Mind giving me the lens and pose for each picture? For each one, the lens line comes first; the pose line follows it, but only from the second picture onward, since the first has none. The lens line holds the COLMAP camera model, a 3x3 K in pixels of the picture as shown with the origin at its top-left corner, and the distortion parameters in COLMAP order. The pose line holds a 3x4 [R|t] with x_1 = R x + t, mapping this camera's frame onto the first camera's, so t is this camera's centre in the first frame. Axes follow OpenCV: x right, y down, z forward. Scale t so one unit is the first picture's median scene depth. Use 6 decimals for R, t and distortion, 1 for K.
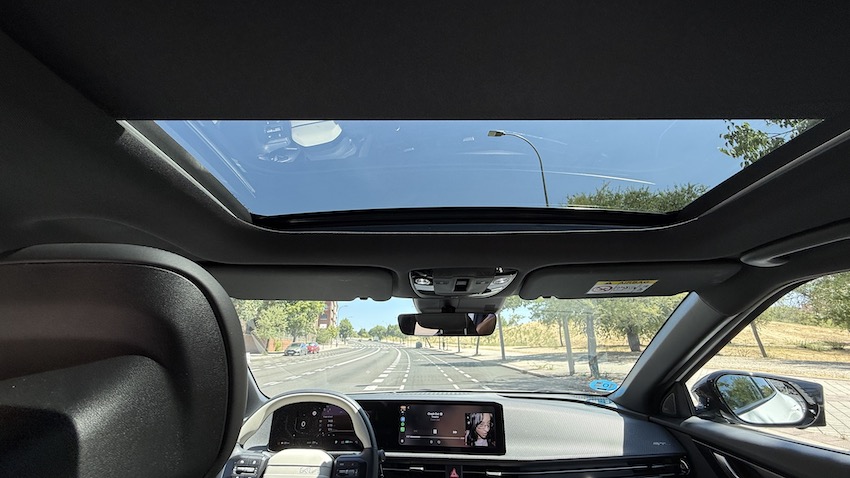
lens RADIAL K [[340.1, 0, 421.1], [0, 340.1, 240.6], [0, 0, 1]] dist [0.000382, 0.000453]
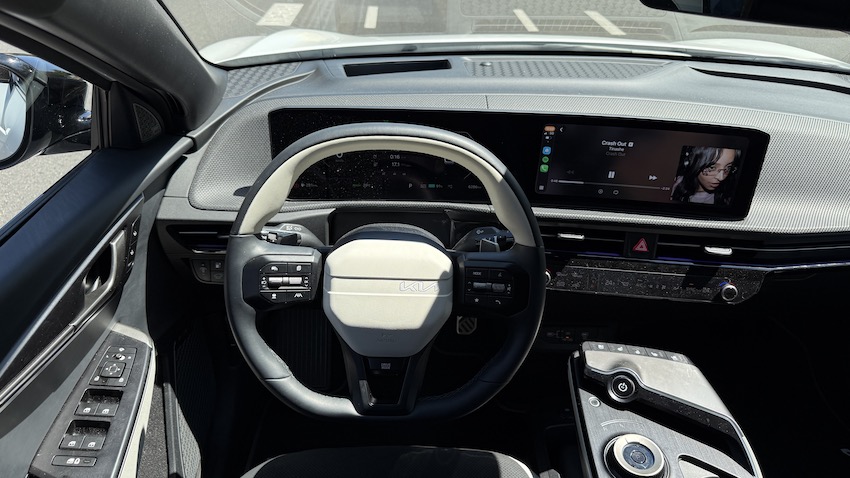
lens RADIAL K [[617.5, 0, 425.8], [0, 617.5, 239.4], [0, 0, 1]] dist [0.030123, -0.009412]
pose [[0.998504, 0.012909, 0.053138, -0.275516], [-0.048393, 0.661084, 0.748750, -0.038002], [-0.025463, -0.750201, 0.660720, 0.341244]]
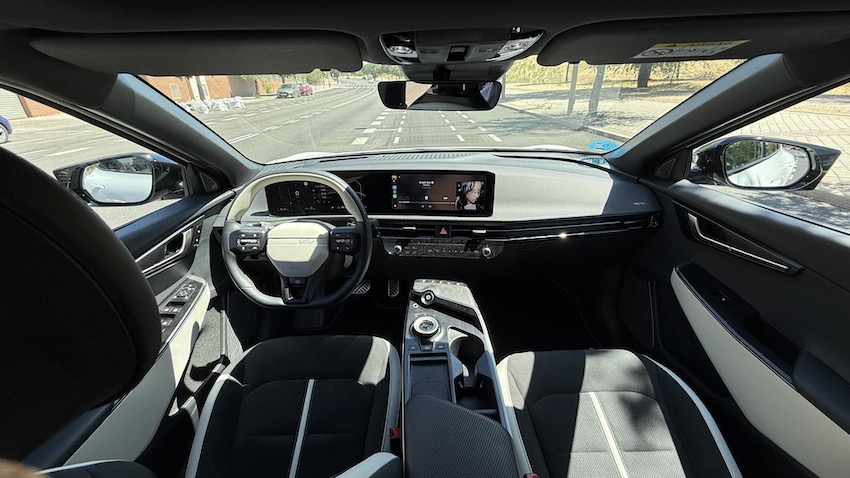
lens RADIAL K [[340.1, 0, 421.4], [0, 340.1, 239.0], [0, 0, 1]] dist [0.000382, 0.000453]
pose [[0.999790, -0.020494, -0.000366, 0.023677], [0.015554, 0.746916, 0.664737, -0.030191], [-0.013349, -0.664603, 0.747077, 0.147798]]
